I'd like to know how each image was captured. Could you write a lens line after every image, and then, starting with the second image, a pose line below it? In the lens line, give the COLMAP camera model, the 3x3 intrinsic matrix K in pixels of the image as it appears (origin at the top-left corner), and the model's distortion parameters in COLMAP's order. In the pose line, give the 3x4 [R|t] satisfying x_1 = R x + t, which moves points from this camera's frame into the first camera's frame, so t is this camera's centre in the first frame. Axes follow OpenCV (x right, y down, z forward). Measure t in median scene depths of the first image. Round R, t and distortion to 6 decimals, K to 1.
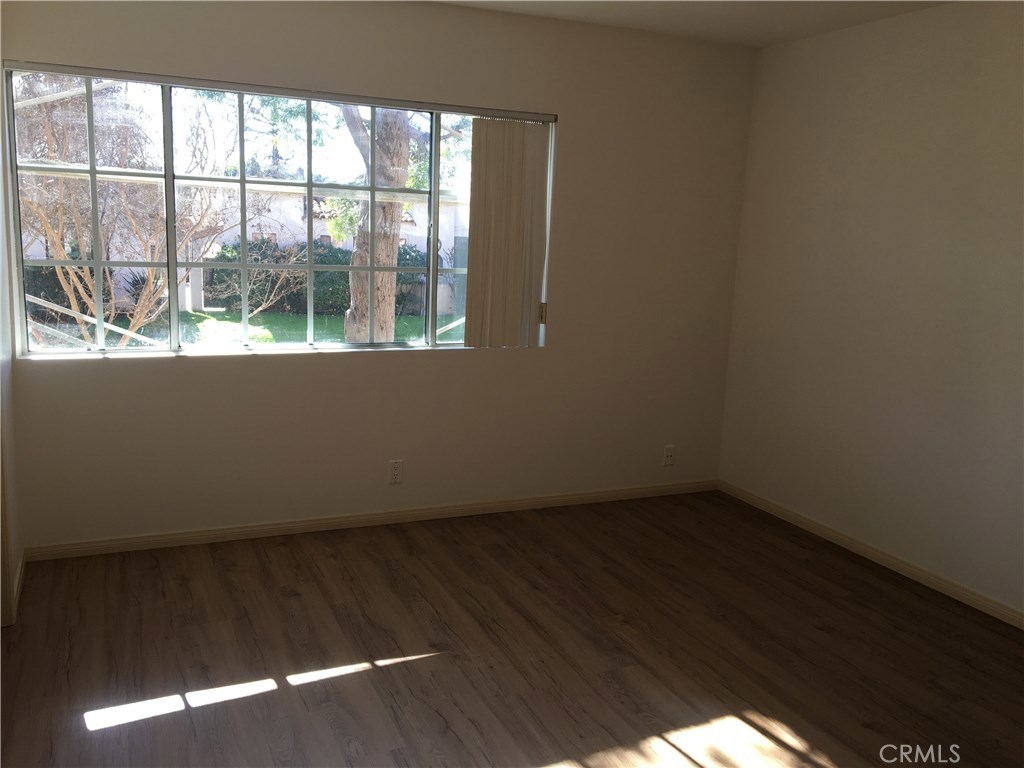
lens RADIAL K [[862.2, 0, 512.0], [0, 862.2, 383.5], [0, 0, 1]] dist [0.065910, -0.079480]
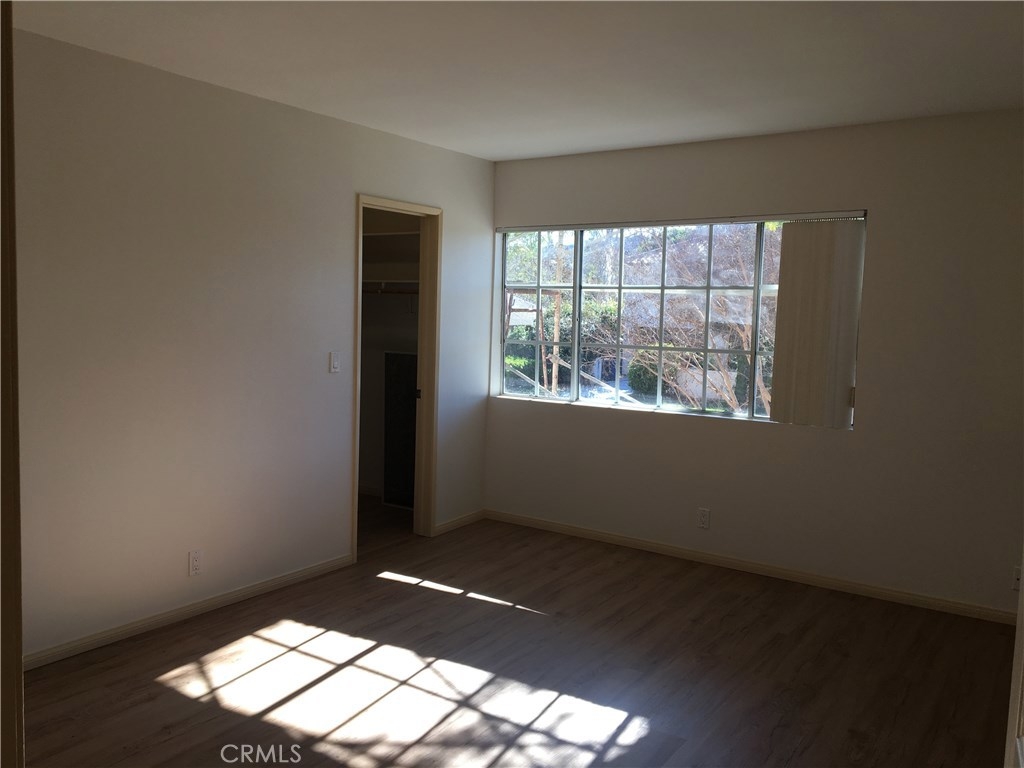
lens RADIAL K [[862.2, 0, 512.2], [0, 862.2, 381.7], [0, 0, 1]] dist [0.065910, -0.079480]
pose [[0.518552, 0.043148, -0.853957, 0.809262], [-0.159668, 0.986045, -0.047134, 0.015478], [0.840006, 0.160791, 0.518205, 0.135971]]
